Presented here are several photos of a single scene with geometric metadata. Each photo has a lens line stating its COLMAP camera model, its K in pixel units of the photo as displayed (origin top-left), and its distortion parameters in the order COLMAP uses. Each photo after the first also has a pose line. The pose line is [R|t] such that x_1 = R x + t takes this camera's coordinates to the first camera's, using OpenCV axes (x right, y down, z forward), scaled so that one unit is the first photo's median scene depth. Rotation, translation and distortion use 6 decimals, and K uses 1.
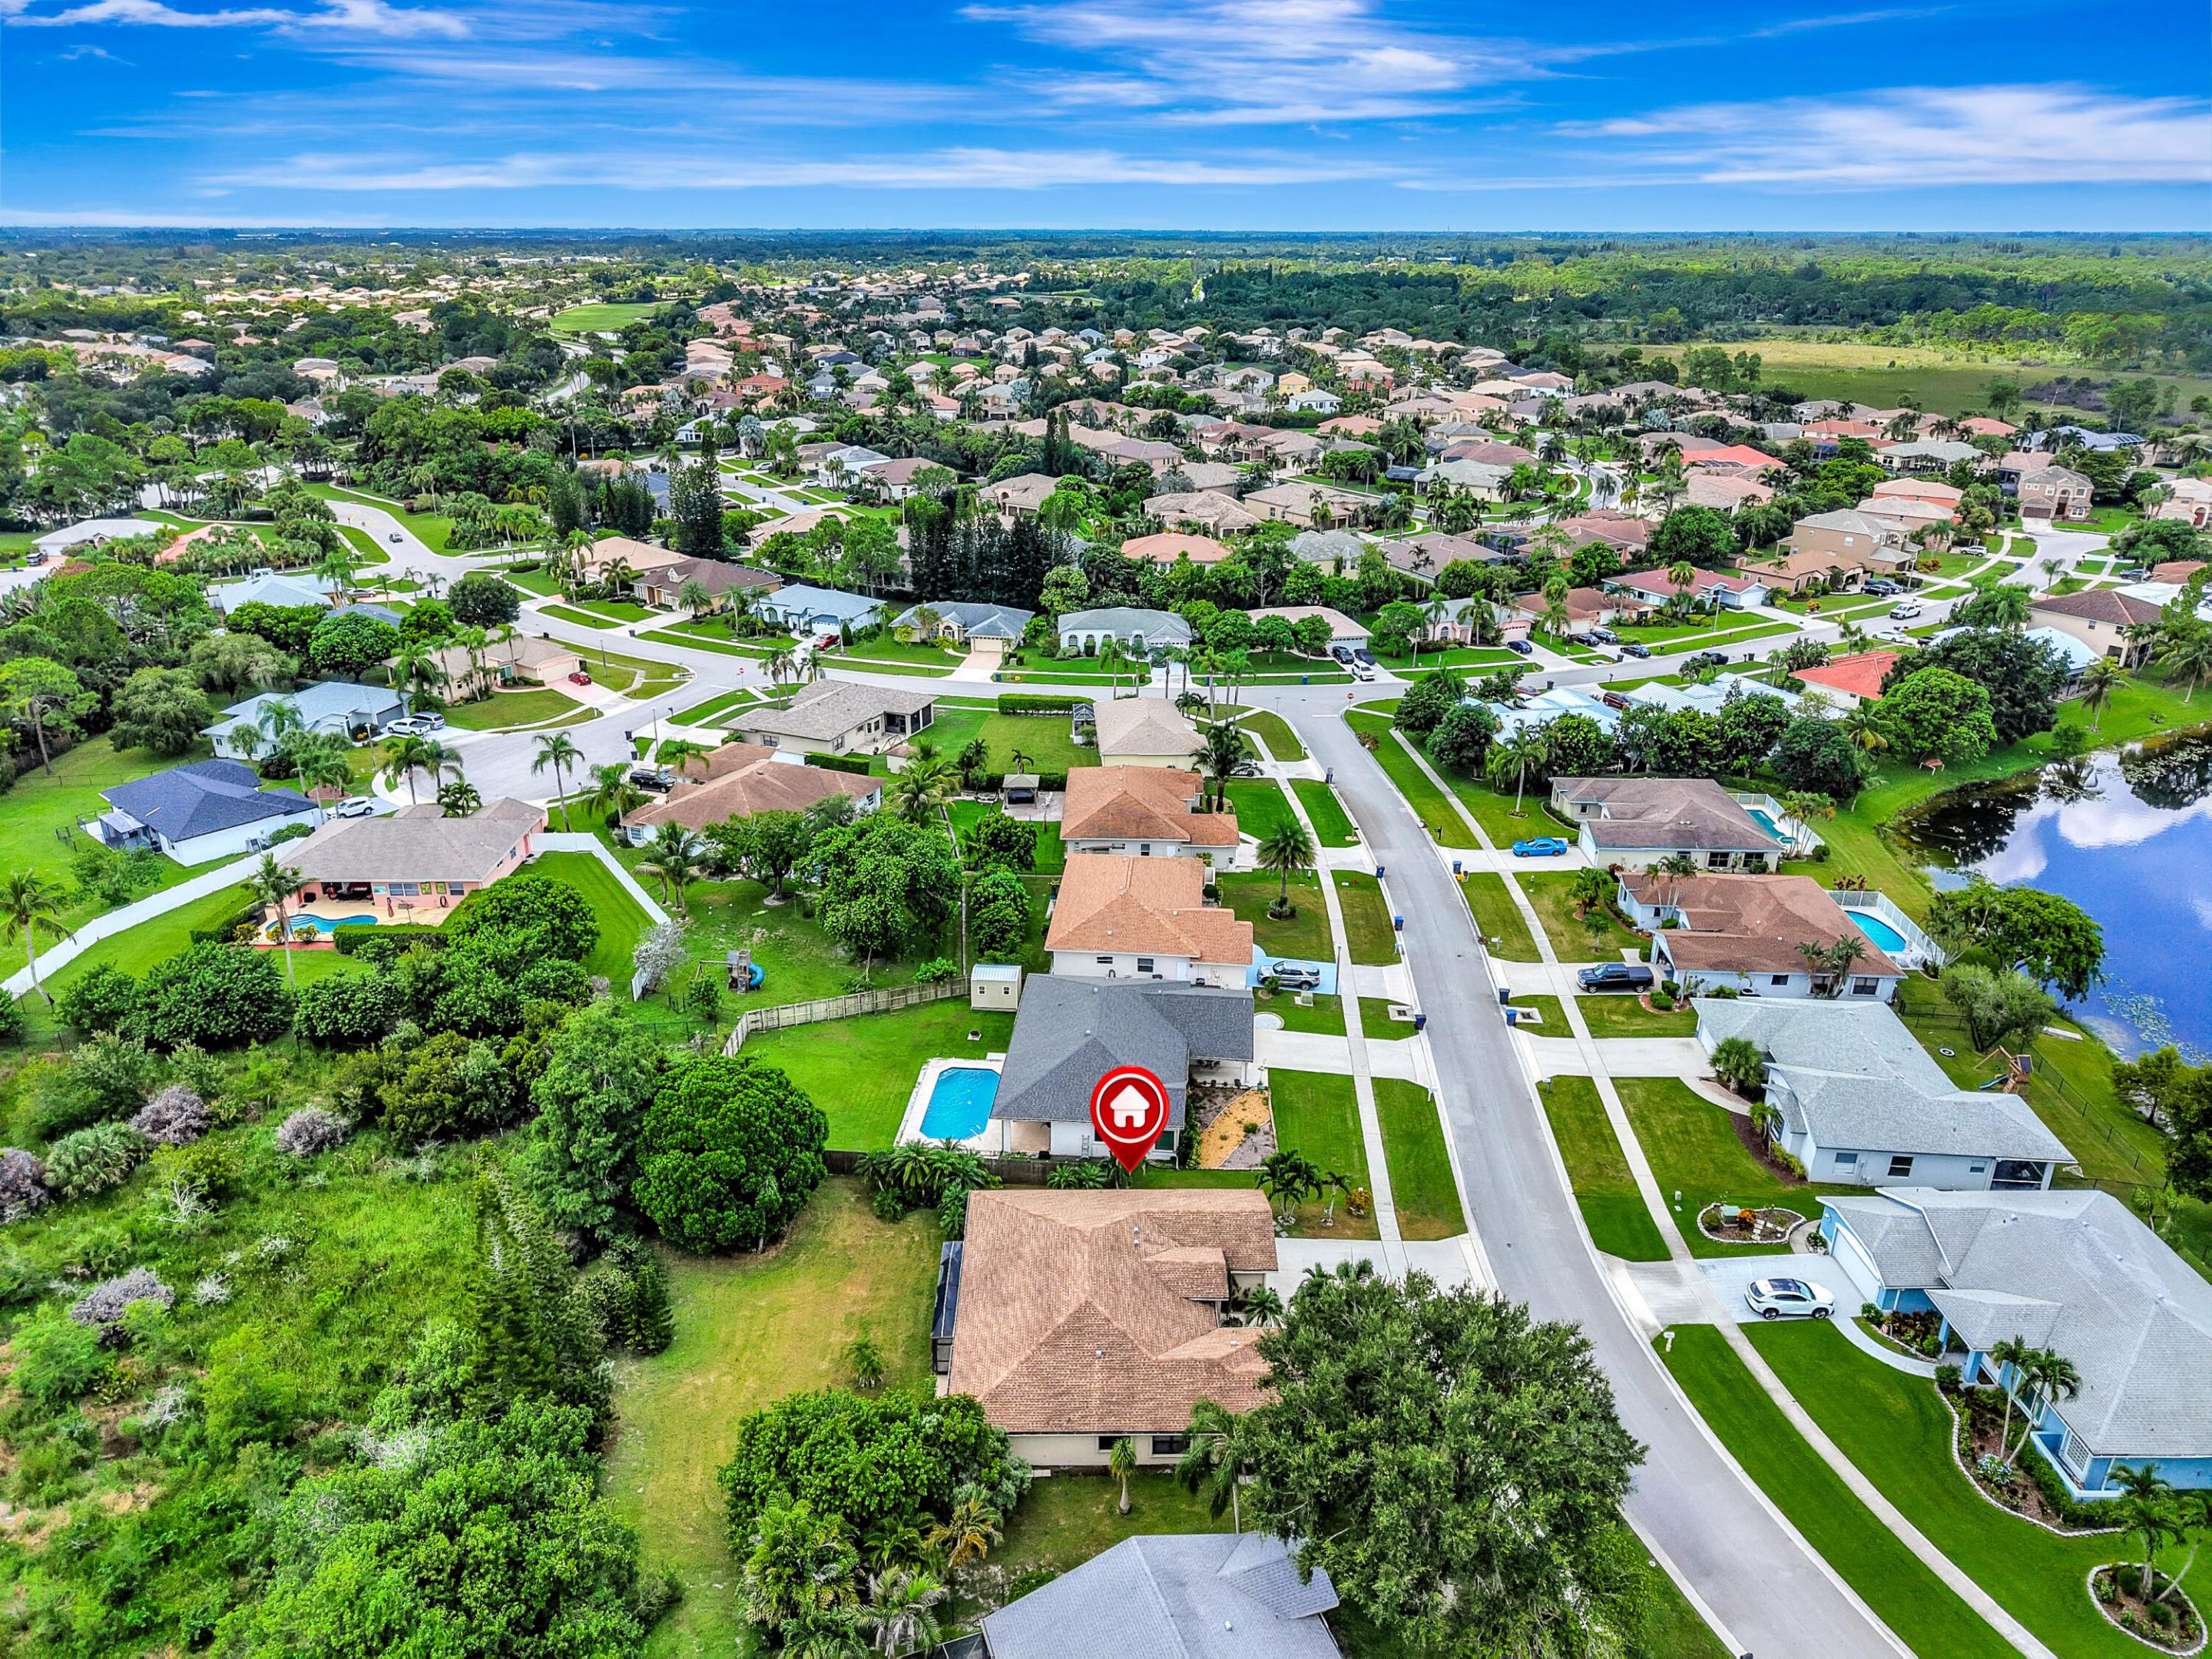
lens RADIAL K [[1497.9, 0, 1097.6], [0, 1497.9, 776.1], [0, 0, 1]] dist [0.136581, -0.304443]
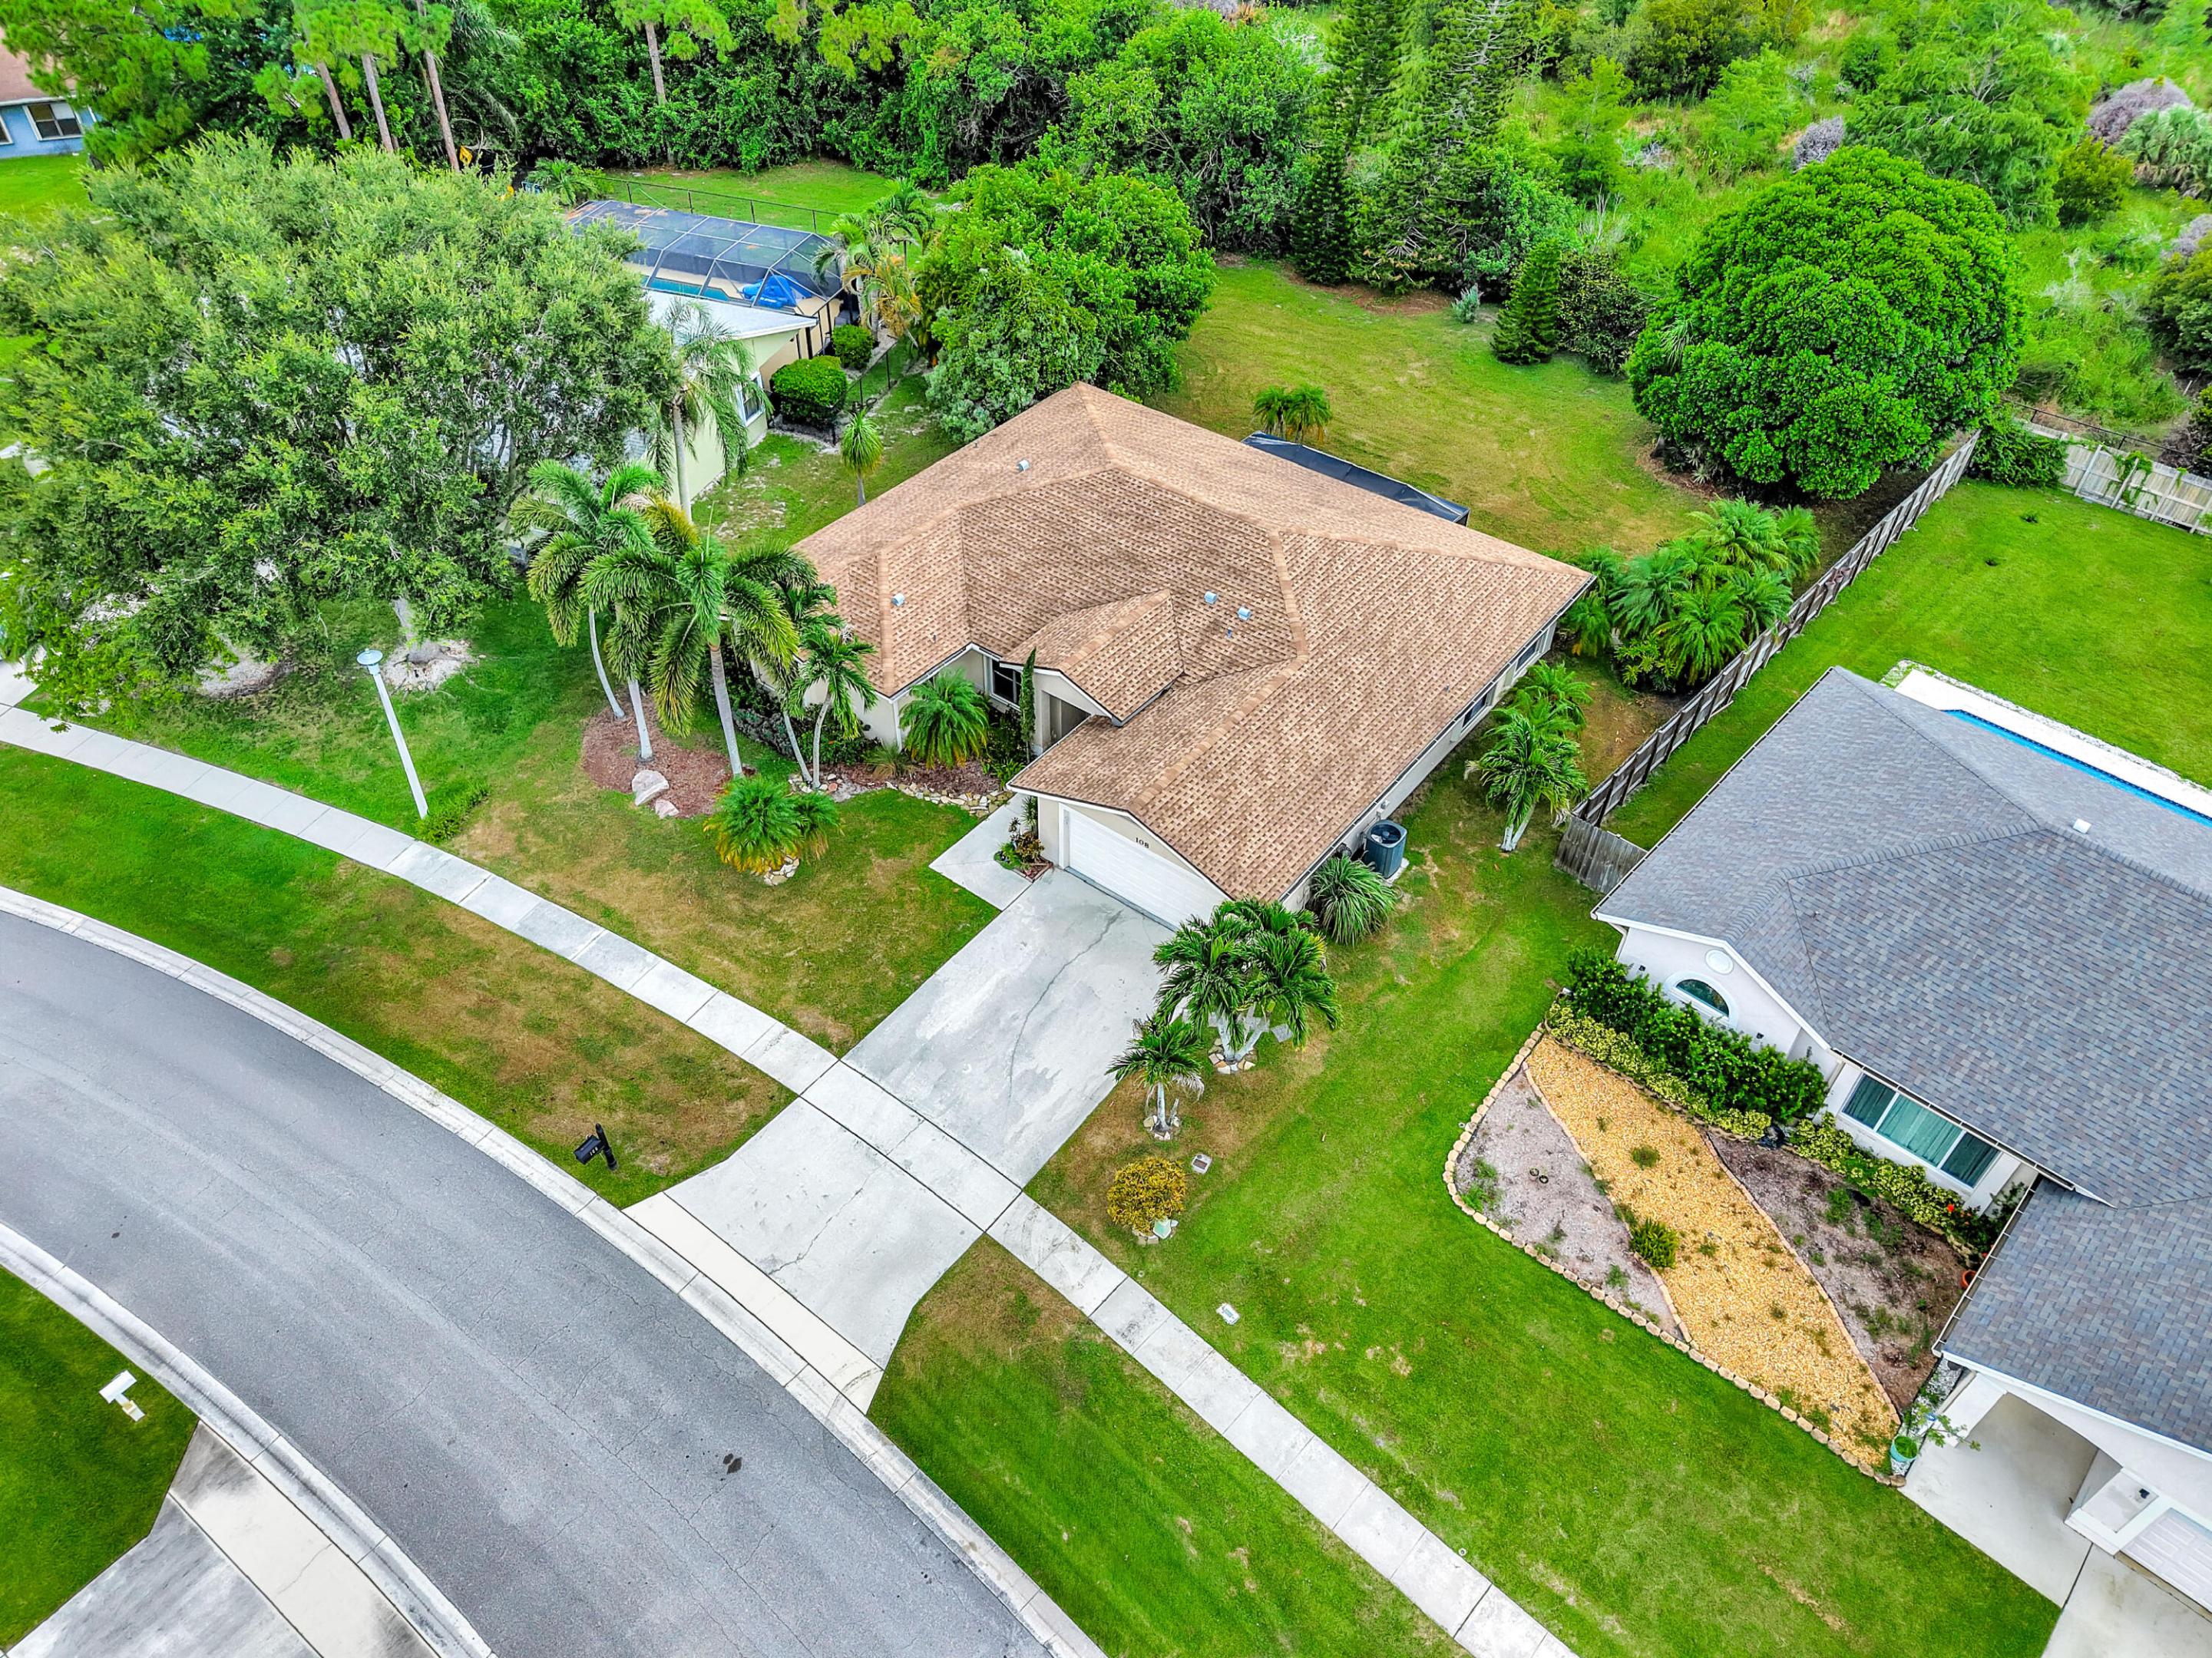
lens RADIAL K [[1499.3, 0, 1110.2], [0, 1499.3, 787.6], [0, 0, 1]] dist [0.011253, 0.000003]
pose [[-0.620820, 0.512896, -0.592891, 0.285464], [-0.288946, 0.553336, 0.781236, -0.016071], [0.728761, 0.656320, -0.195322, 0.883809]]
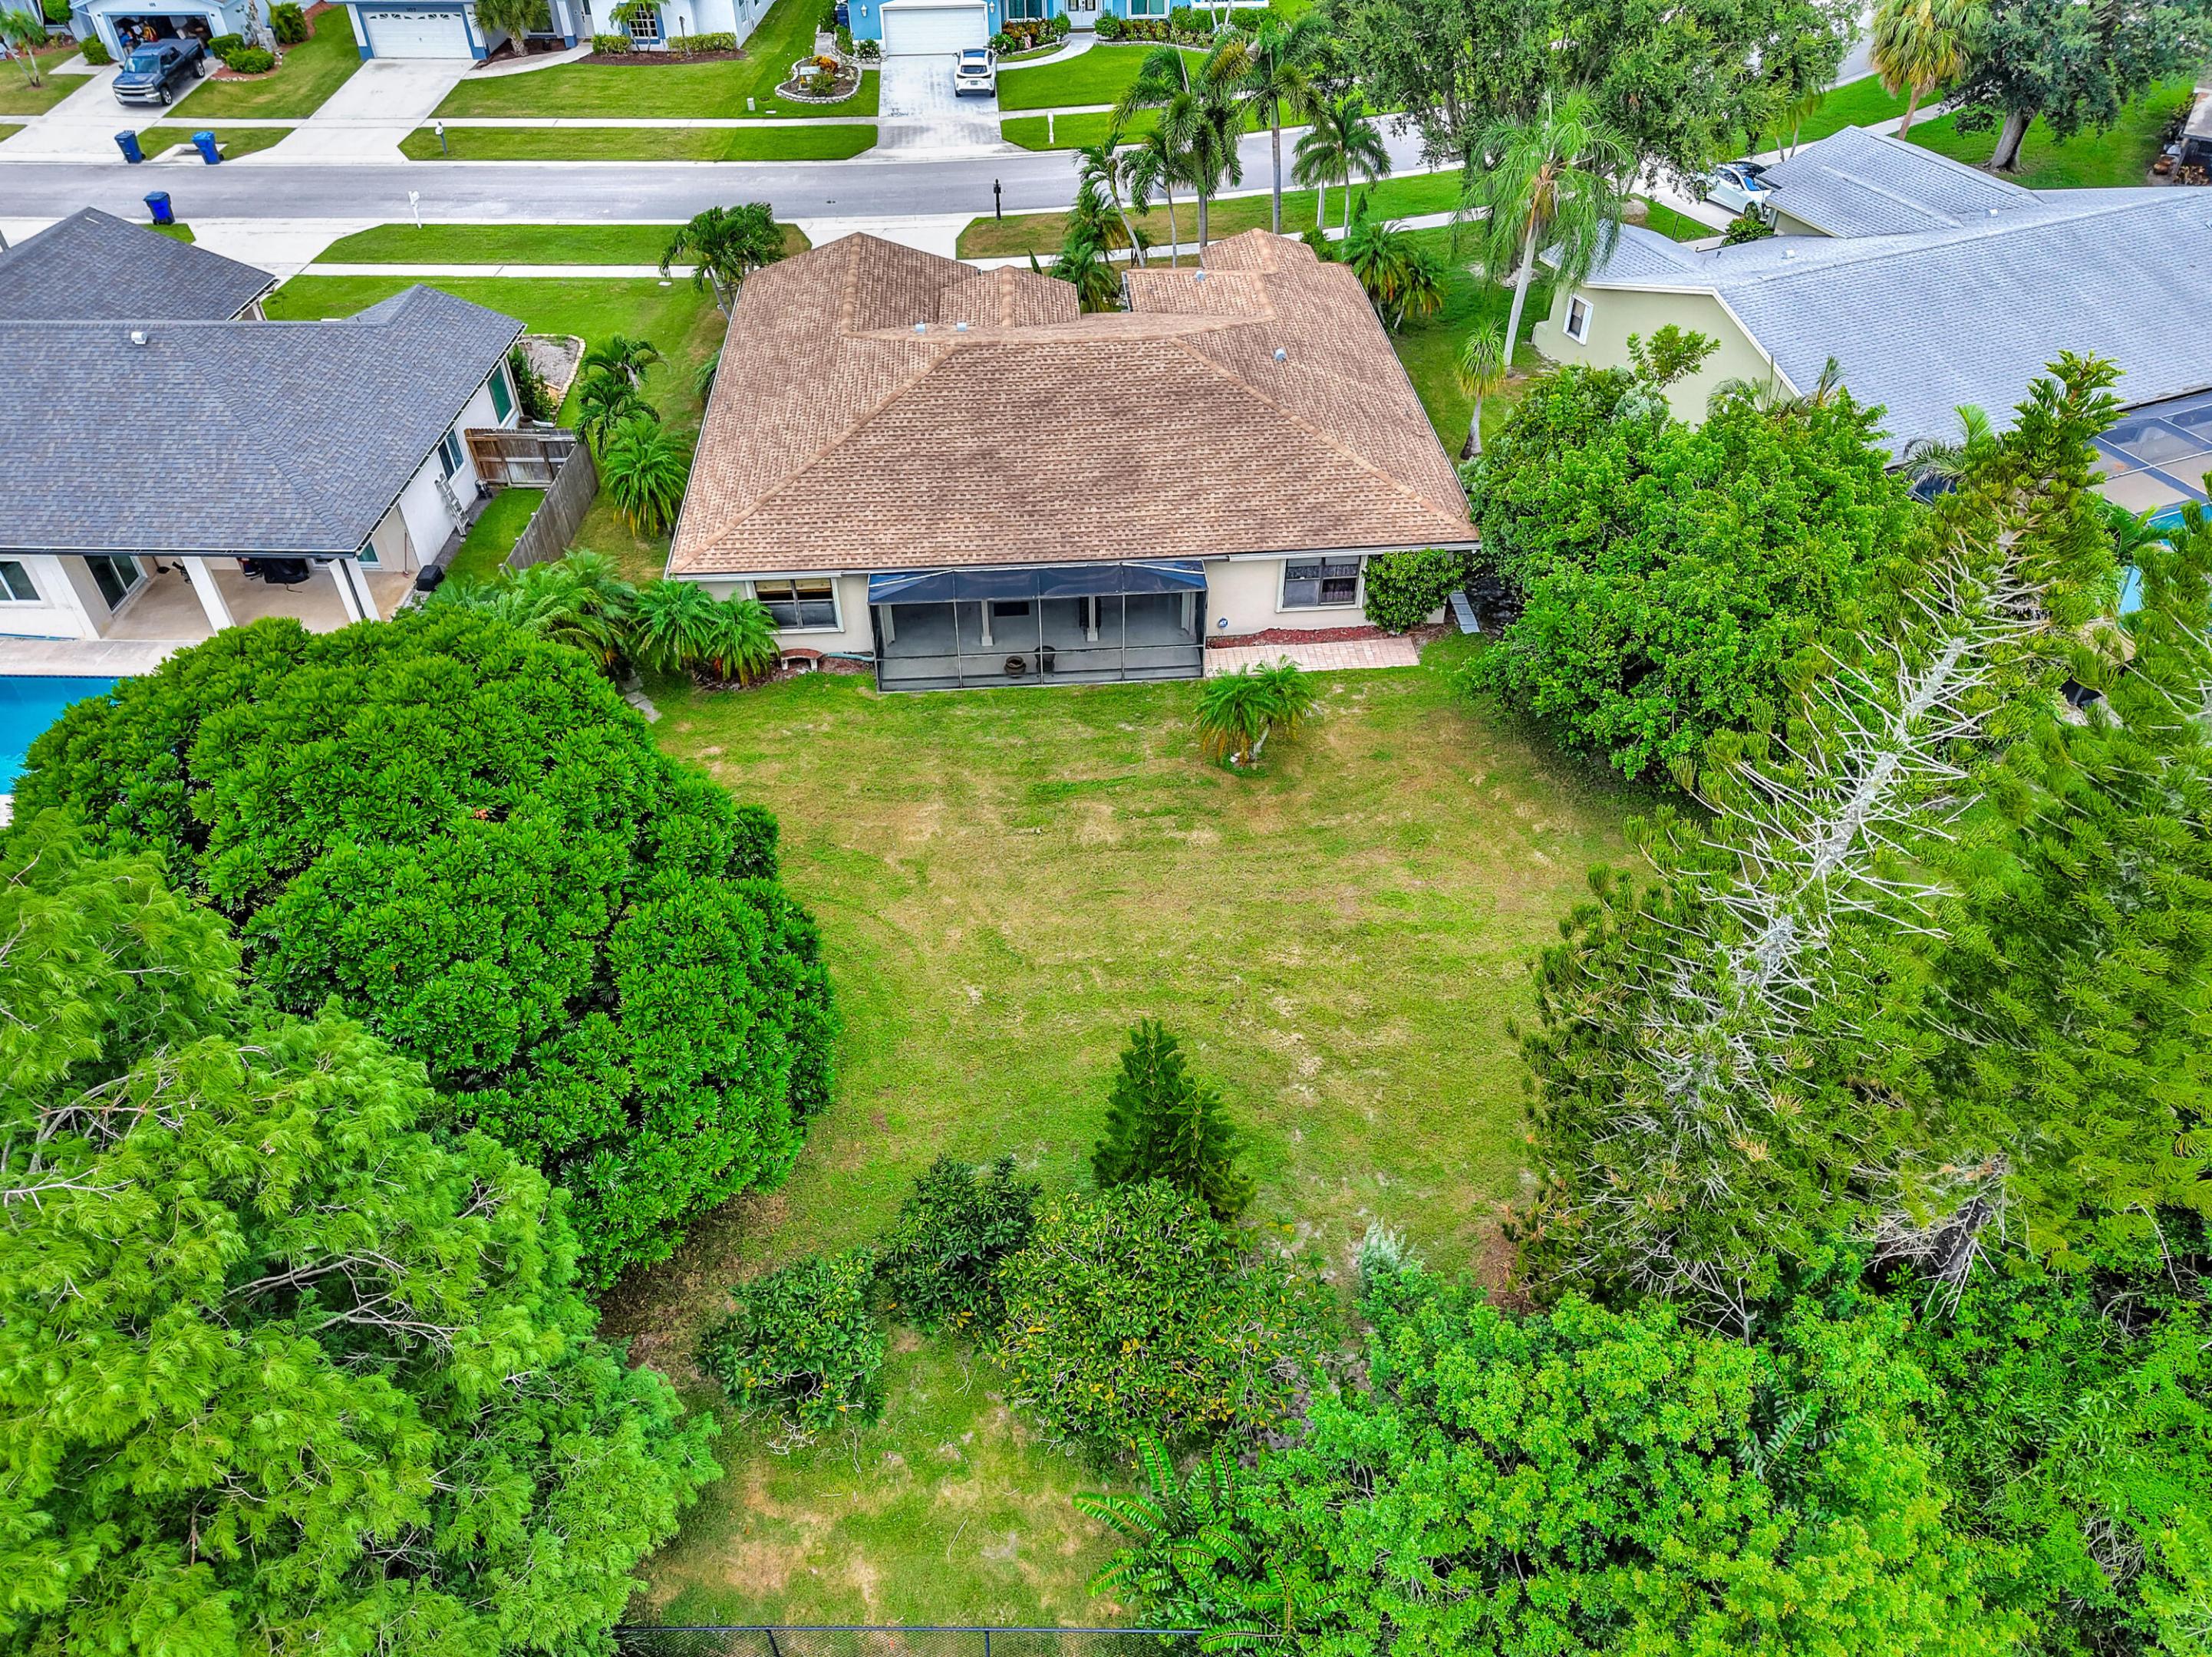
lens RADIAL K [[1532.7, 0, 1105.4], [0, 1532.7, 836.4], [0, 0, 1]] dist [0.014369, -0.008467]
pose [[-0.060644, -0.664374, 0.744936, -0.364845], [0.349193, 0.685029, 0.639374, 0.094762], [-0.935086, 0.298901, 0.190452, 0.725533]]
